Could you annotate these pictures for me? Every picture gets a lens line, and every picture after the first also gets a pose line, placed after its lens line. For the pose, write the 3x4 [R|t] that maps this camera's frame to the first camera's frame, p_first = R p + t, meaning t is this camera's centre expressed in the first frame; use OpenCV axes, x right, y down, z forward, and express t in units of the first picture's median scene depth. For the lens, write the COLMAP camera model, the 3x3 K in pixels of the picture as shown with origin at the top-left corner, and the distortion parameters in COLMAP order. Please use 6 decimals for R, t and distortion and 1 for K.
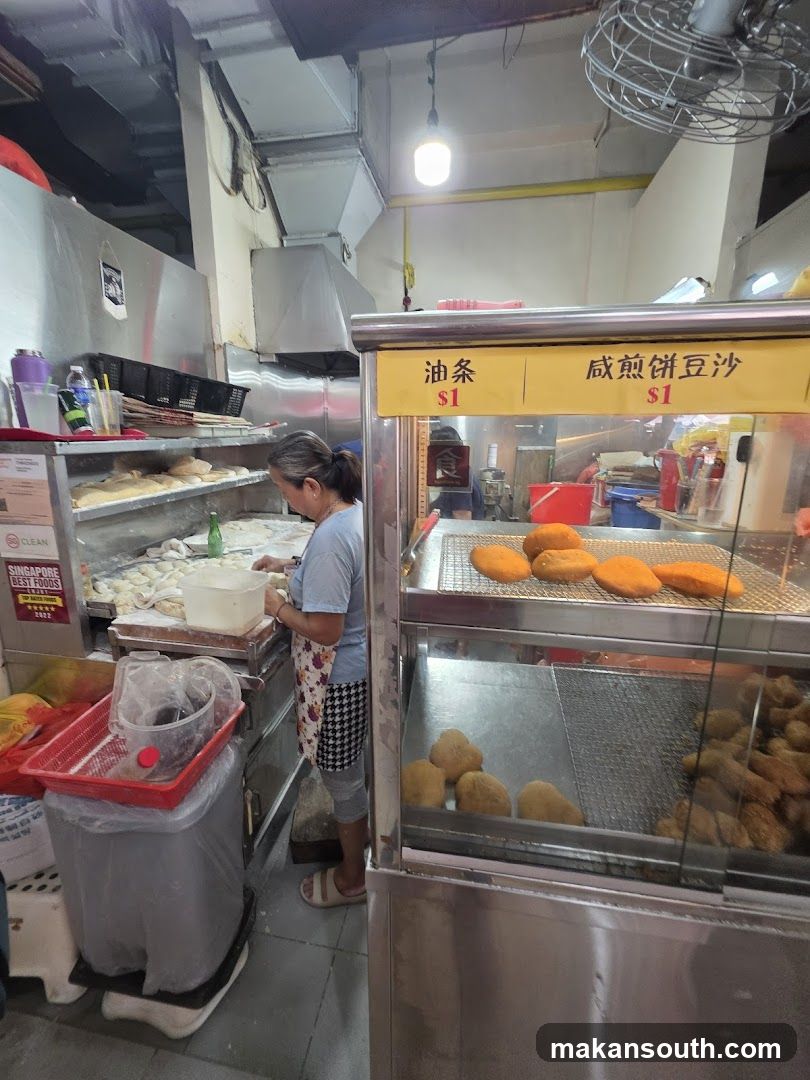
lens RADIAL K [[436.9, 0, 407.4], [0, 436.9, 525.6], [0, 0, 1]] dist [0.000170, -0.000053]
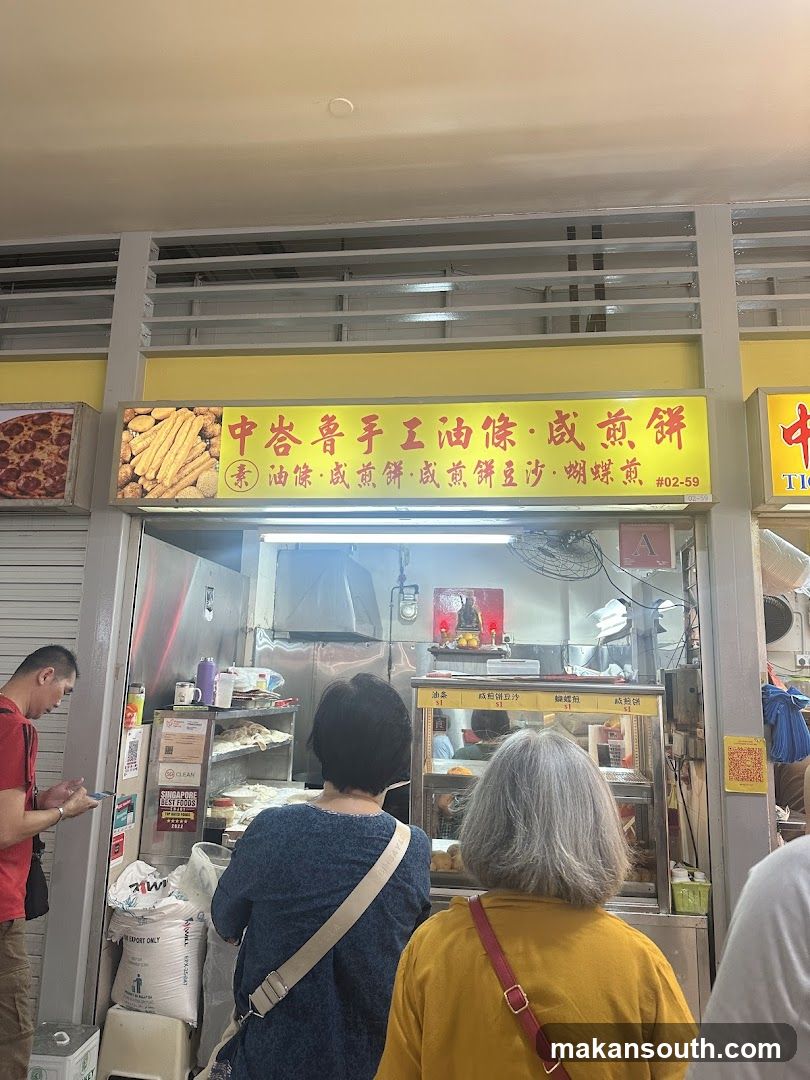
lens RADIAL K [[752.2, 0, 406.7], [0, 752.2, 543.6], [0, 0, 1]] dist [0.113944, -0.001980]
pose [[0.998824, 0.032417, 0.036049, -0.162822], [-0.015484, 0.917936, -0.396427, 0.357522], [-0.045941, 0.395403, 0.917358, -1.924513]]
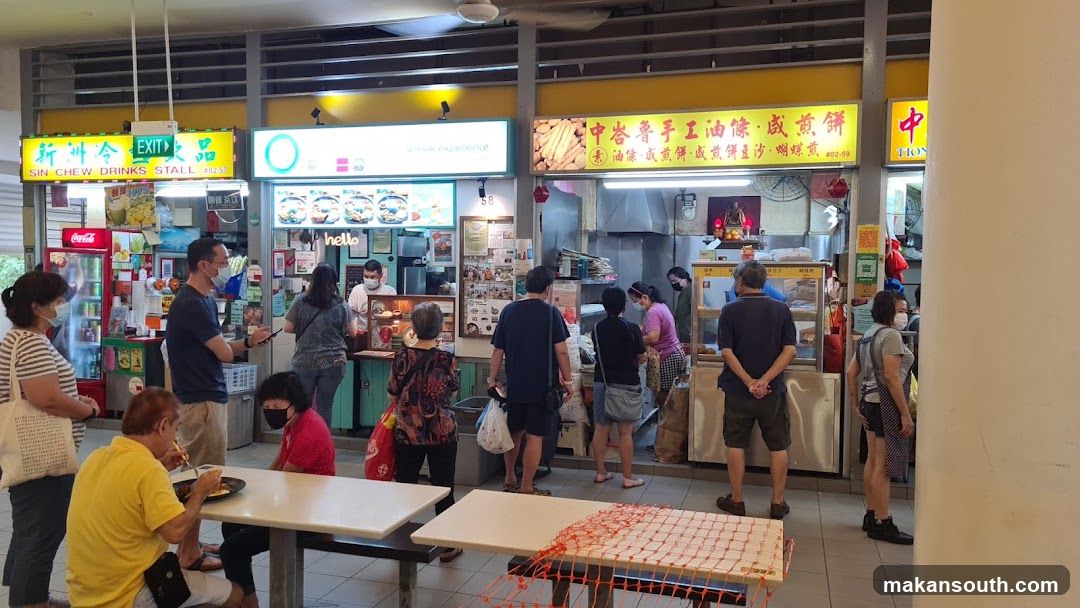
lens RADIAL K [[792.0, 0, 540.0], [0, 792.0, 304.0], [0, 0, 1]] dist [0.041912, -0.001063]
pose [[0.990333, 0.017121, -0.137652, -0.289945], [-0.040795, 0.984416, -0.171057, 0.914290], [0.132578, 0.175019, 0.975598, -4.340825]]
